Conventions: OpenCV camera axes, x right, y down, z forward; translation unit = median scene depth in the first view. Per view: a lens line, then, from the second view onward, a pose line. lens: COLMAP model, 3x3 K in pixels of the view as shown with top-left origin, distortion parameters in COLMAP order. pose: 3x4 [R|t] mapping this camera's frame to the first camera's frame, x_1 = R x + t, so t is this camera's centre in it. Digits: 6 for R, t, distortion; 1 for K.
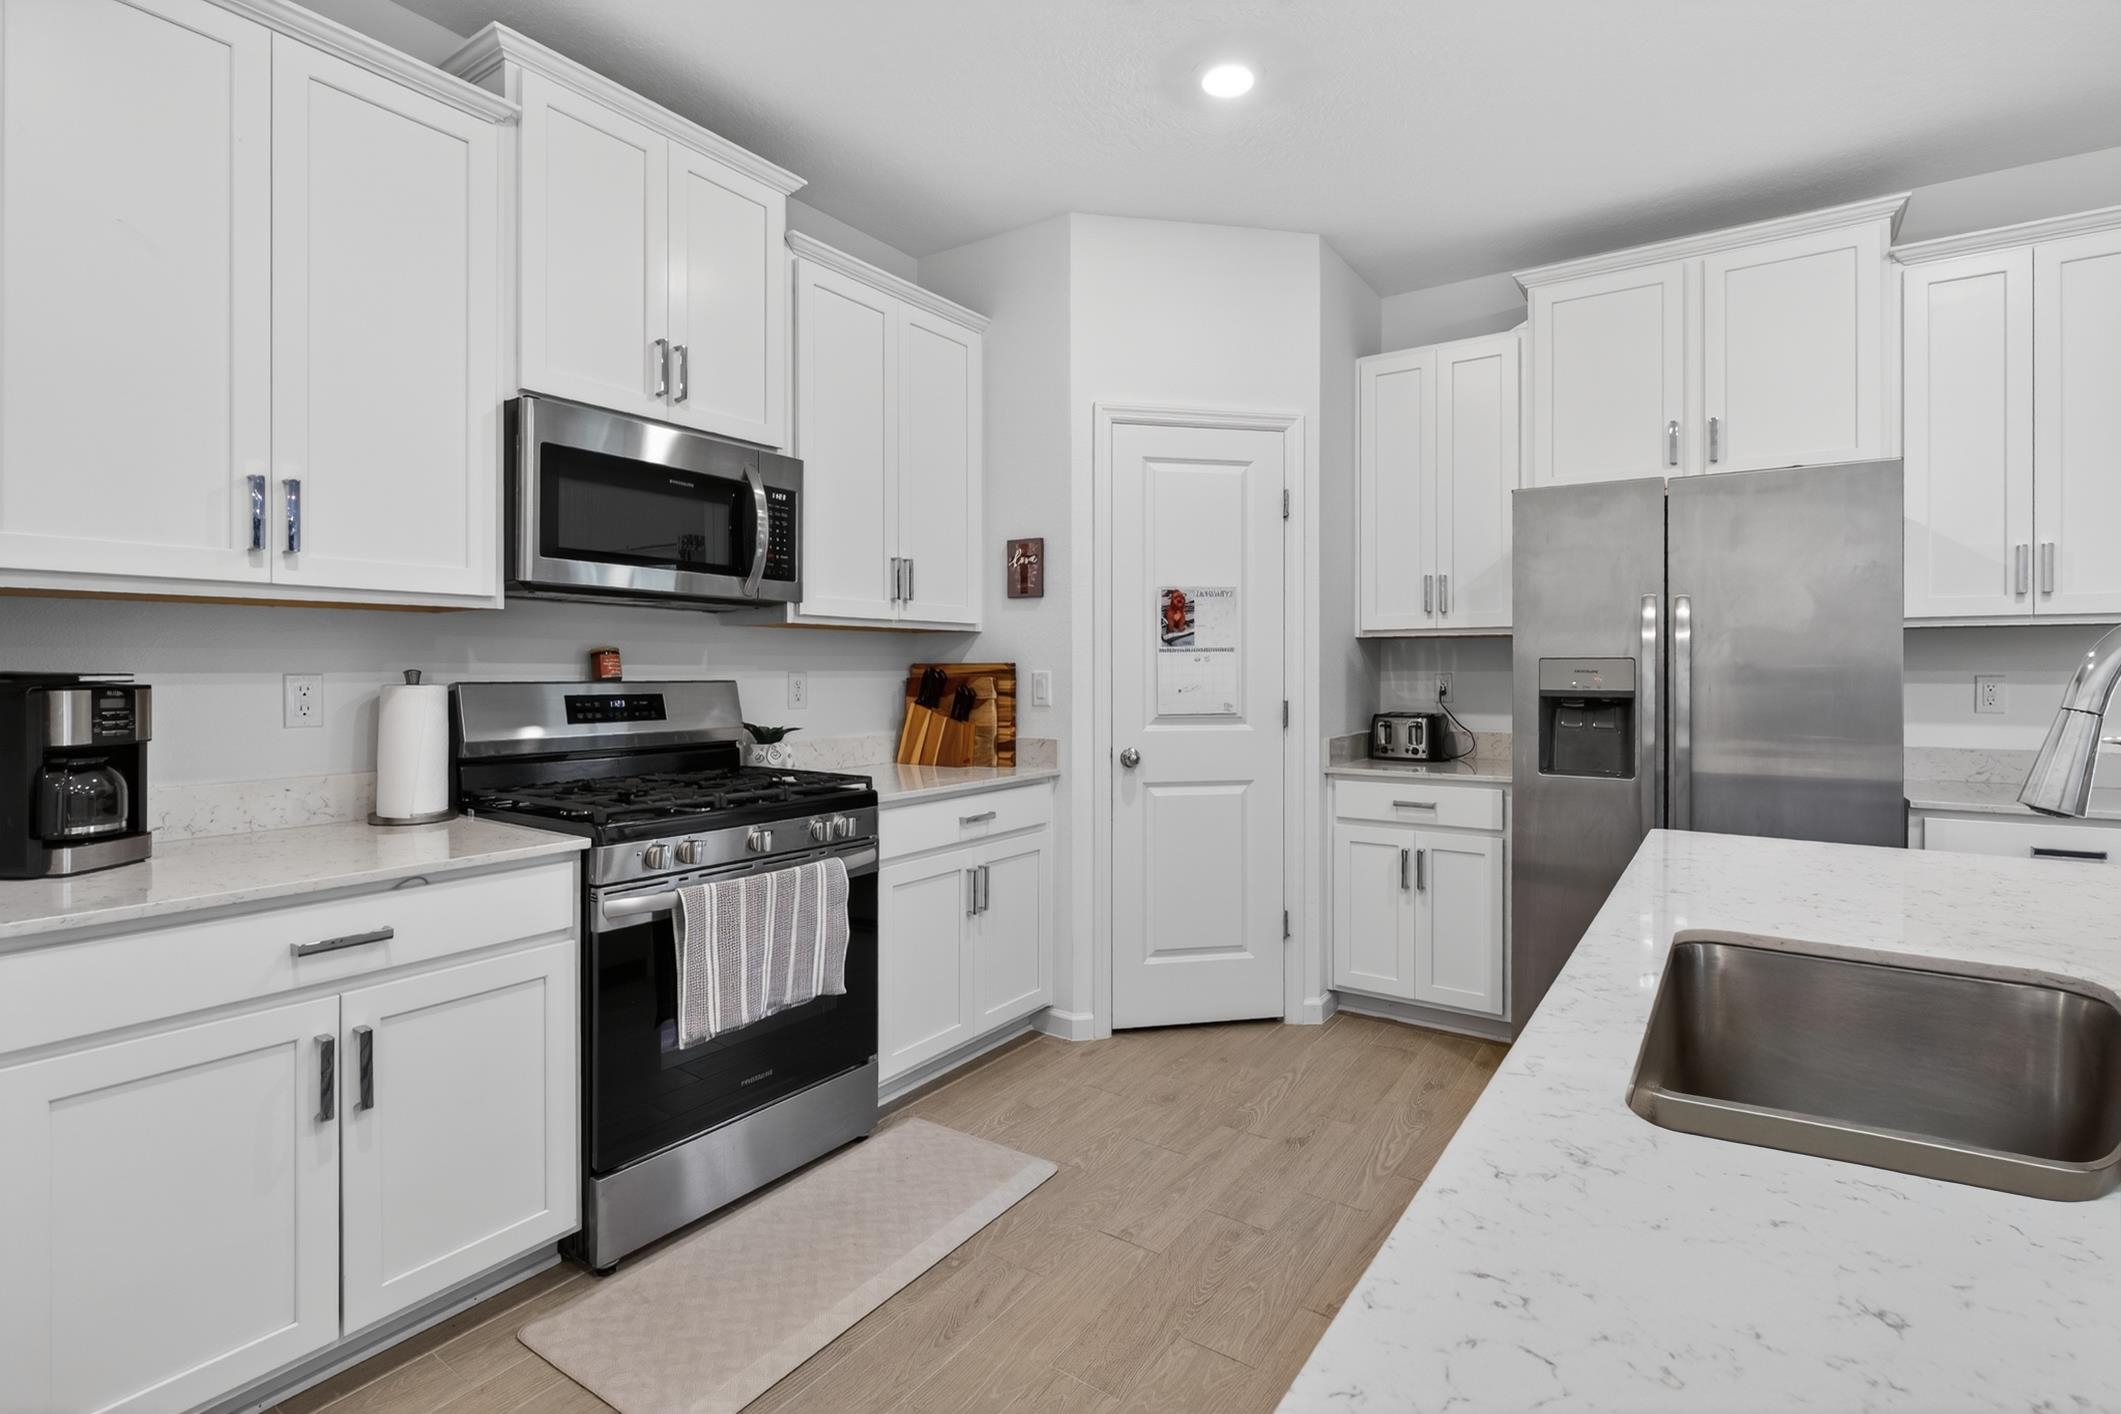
lens RADIAL K [[1012.8, 0, 1064.3], [0, 1012.8, 656.9], [0, 0, 1]] dist [0.001589, 0.000081]
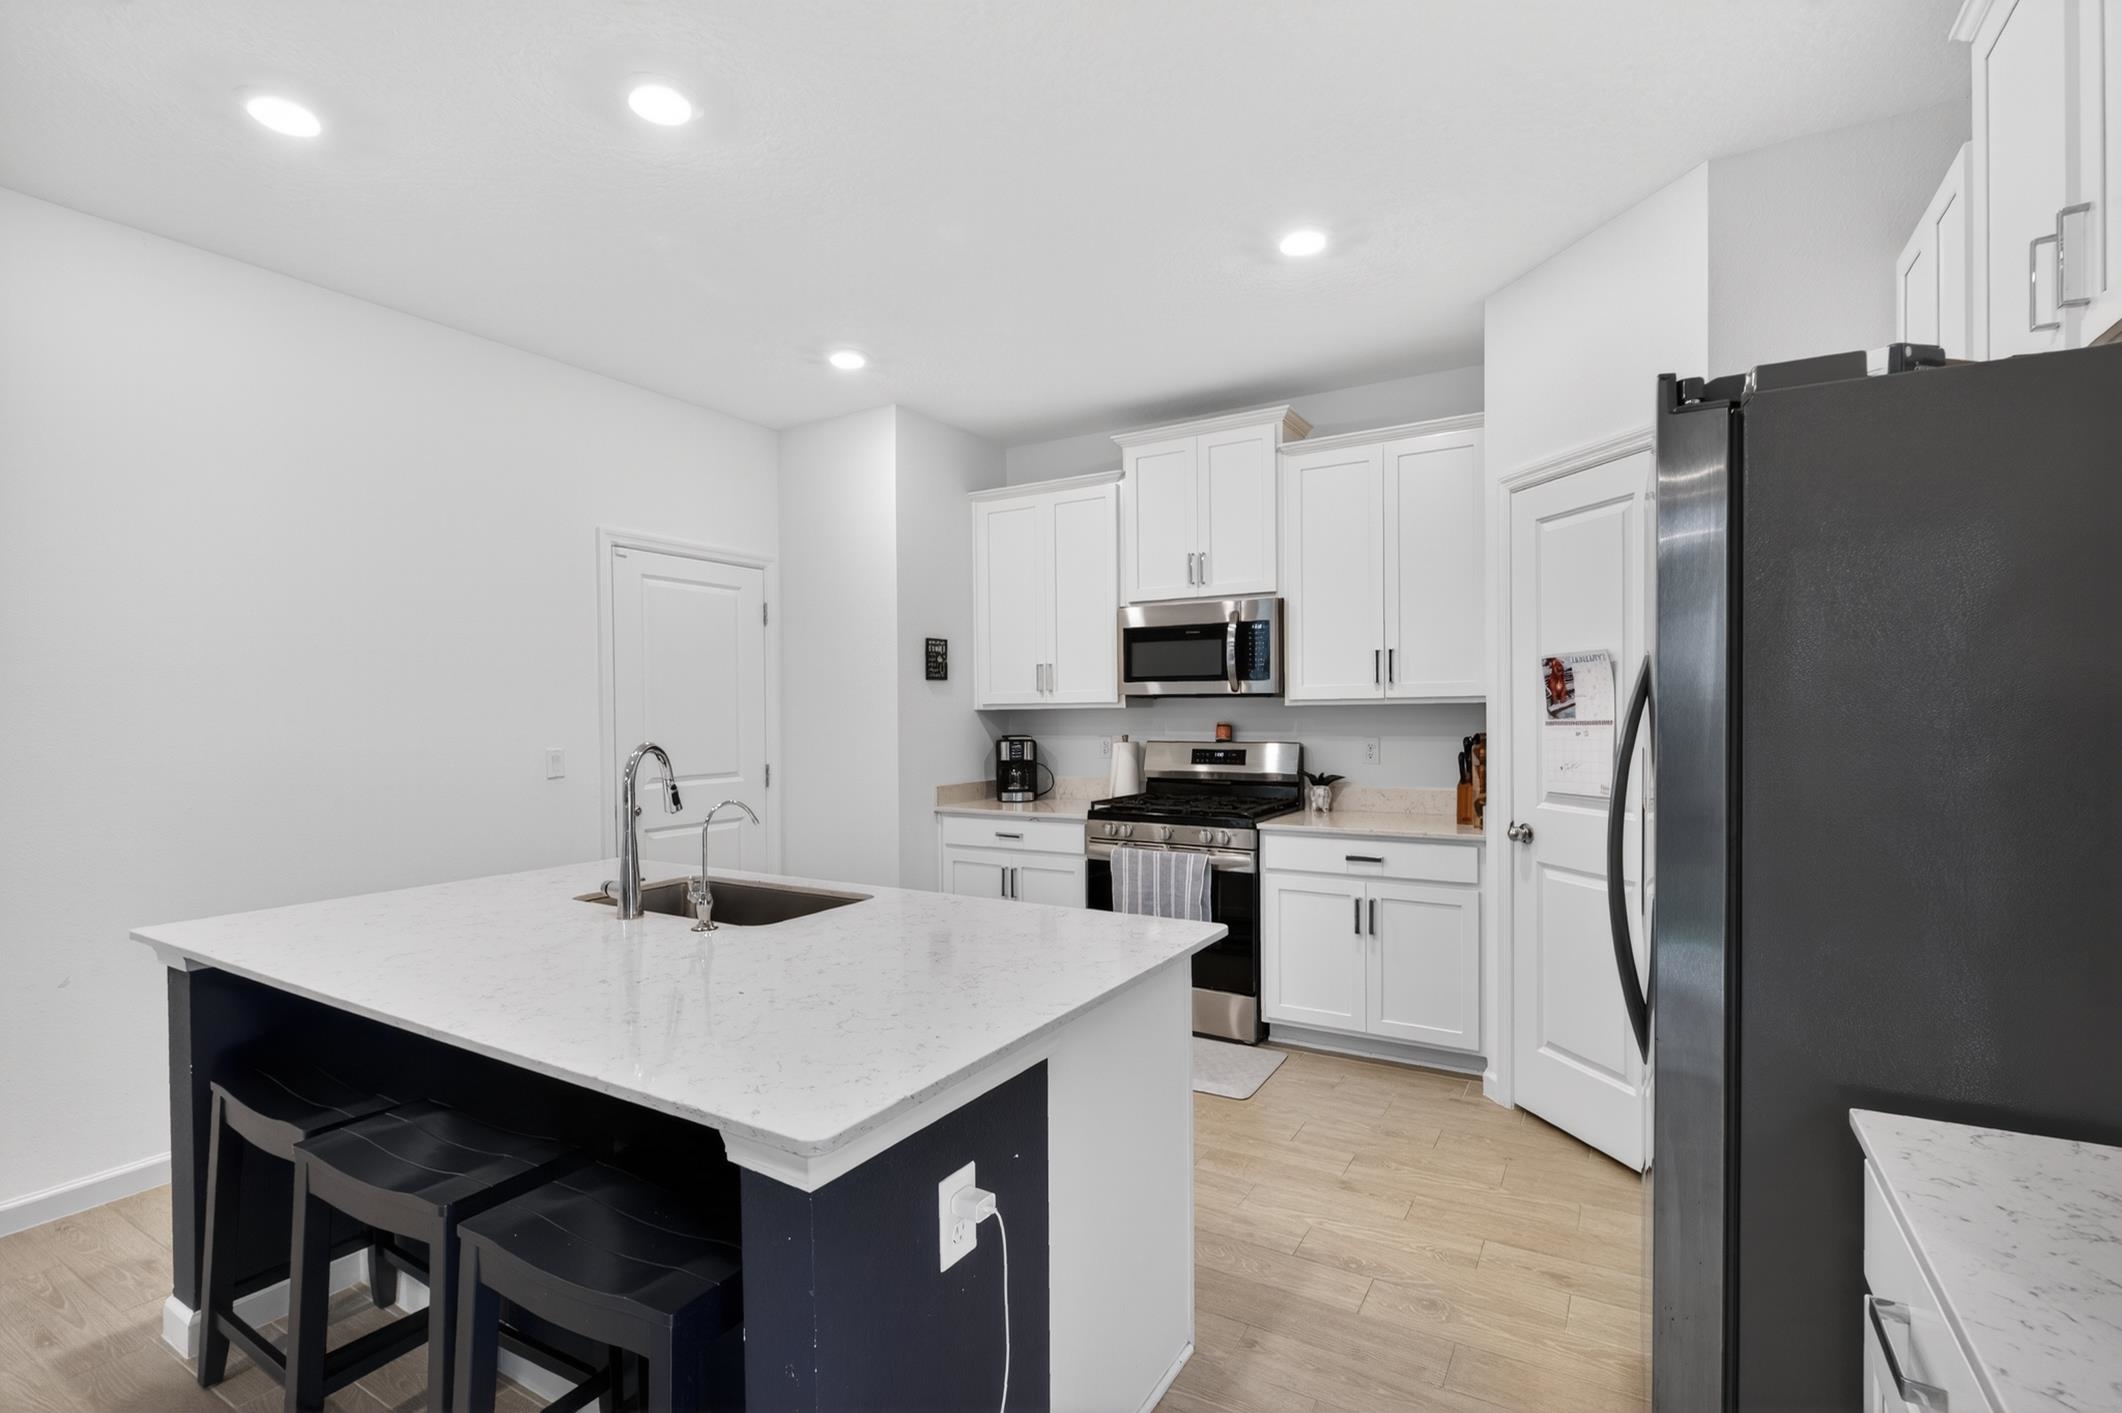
lens RADIAL K [[972.9, 0, 1064.6], [0, 972.9, 727.6], [0, 0, 1]] dist [-0.001234, -0.000022]
pose [[0.039865, 0.014128, -0.999105, 1.059775], [0.019685, 0.999695, 0.014921, -0.026863], [0.999011, -0.020262, 0.039575, 0.568354]]
